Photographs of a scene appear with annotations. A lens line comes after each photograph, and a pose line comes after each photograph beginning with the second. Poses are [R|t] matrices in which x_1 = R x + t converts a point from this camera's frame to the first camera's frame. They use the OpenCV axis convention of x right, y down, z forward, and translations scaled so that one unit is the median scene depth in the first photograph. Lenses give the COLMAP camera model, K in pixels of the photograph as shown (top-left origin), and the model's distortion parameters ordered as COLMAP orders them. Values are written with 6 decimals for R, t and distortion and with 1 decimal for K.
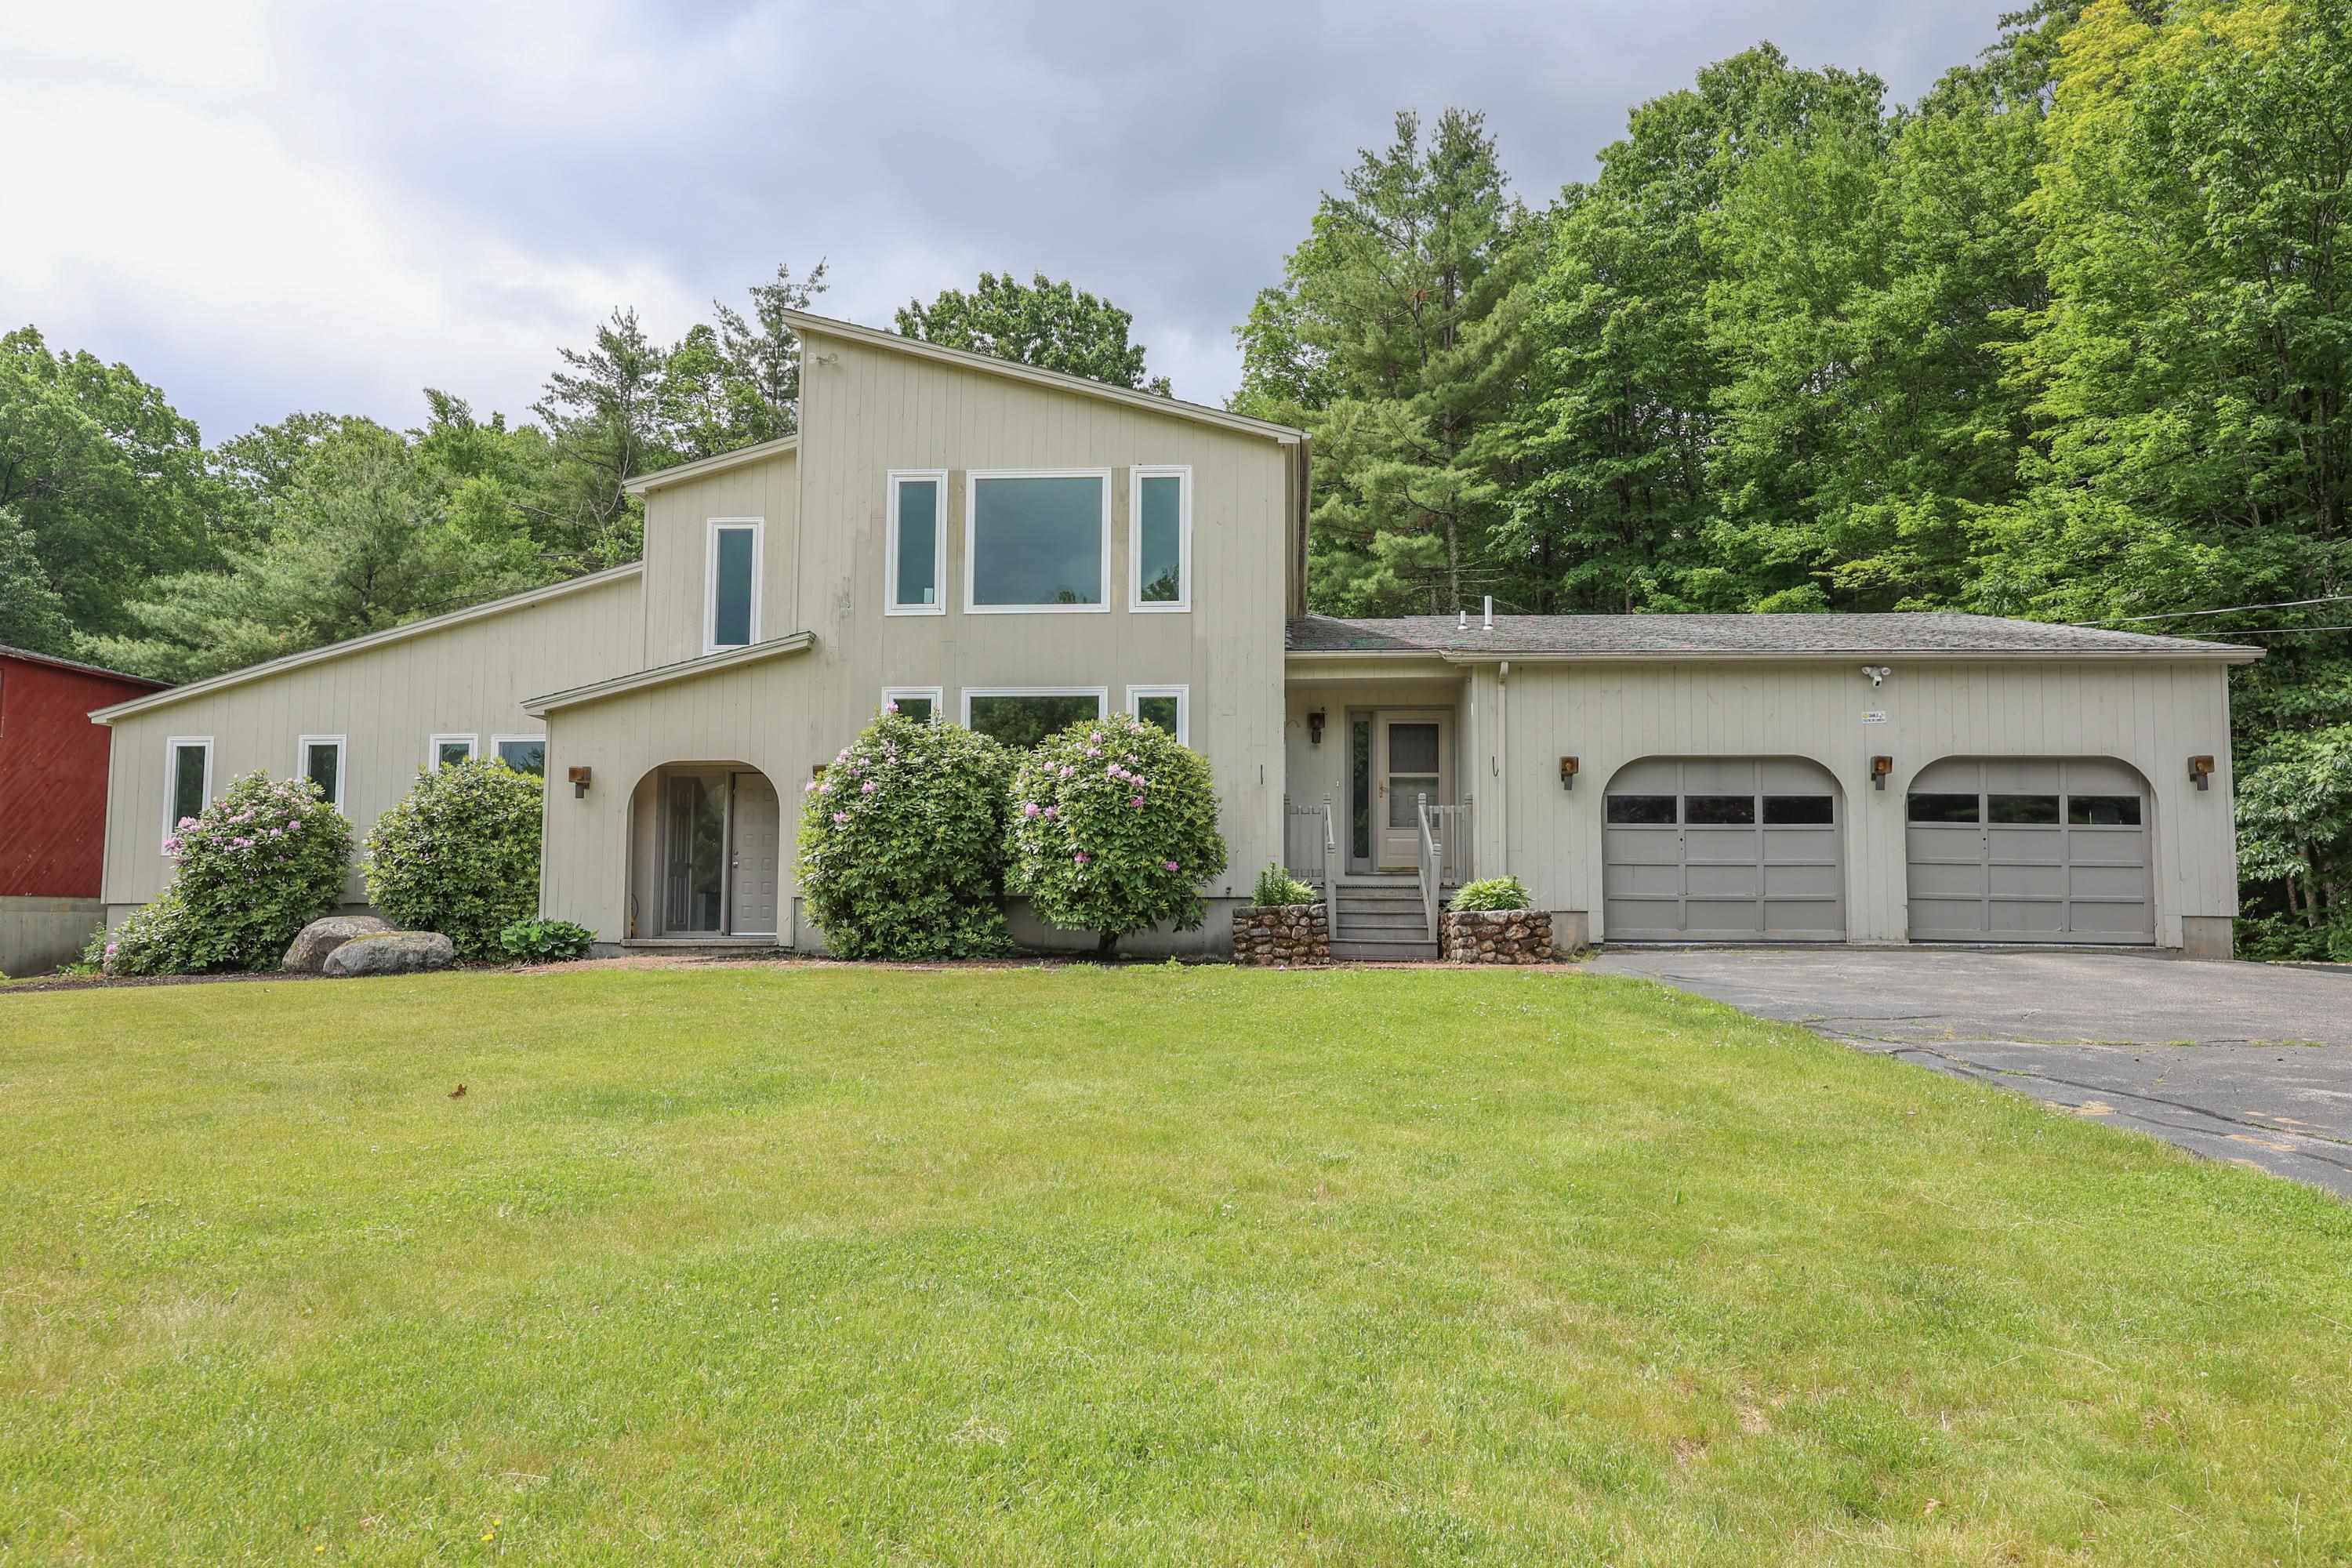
lens RADIAL K [[1545.2, 0, 1176.0], [0, 1545.2, 784.0], [0, 0, 1]] dist [0.004829, 0.003267]
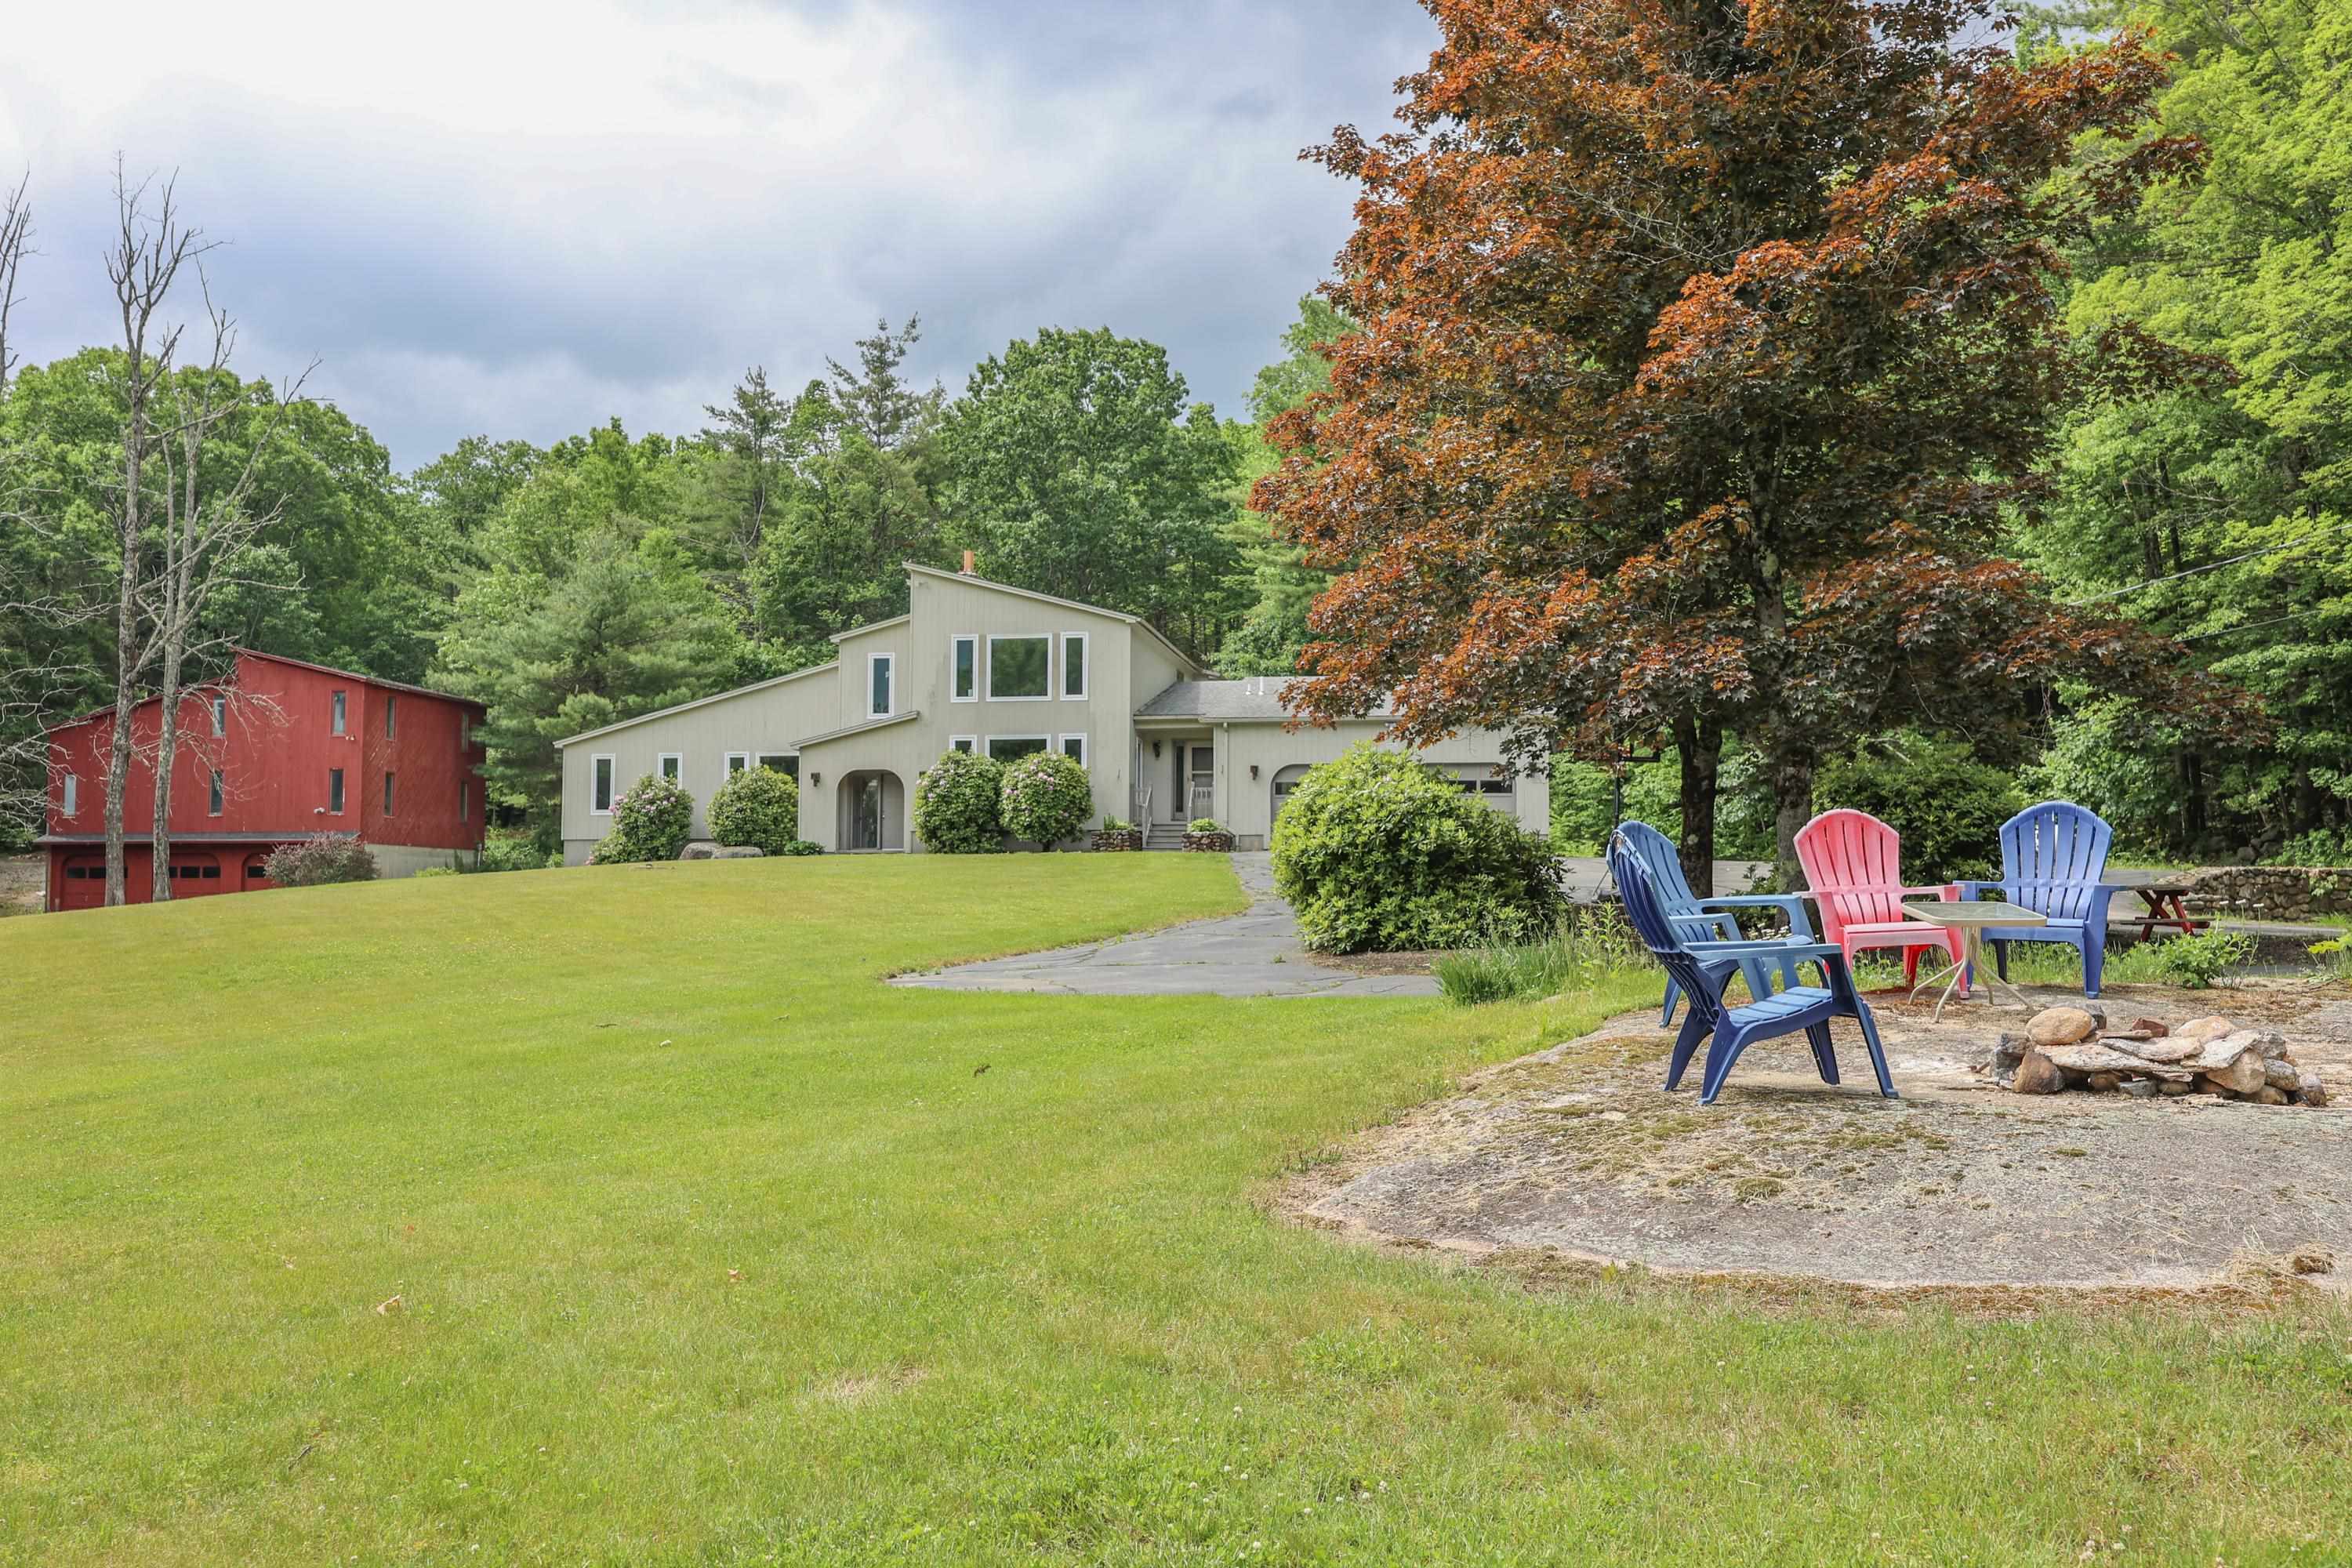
lens RADIAL K [[1975.9, 0, 1176.0], [0, 1975.9, 784.0], [0, 0, 1]] dist [-0.005468, -0.003399]
pose [[0.995444, -0.006314, -0.095141, 0.375595], [0.008619, 0.999679, 0.023834, -0.054666], [0.094960, -0.024546, 0.995178, -1.670517]]
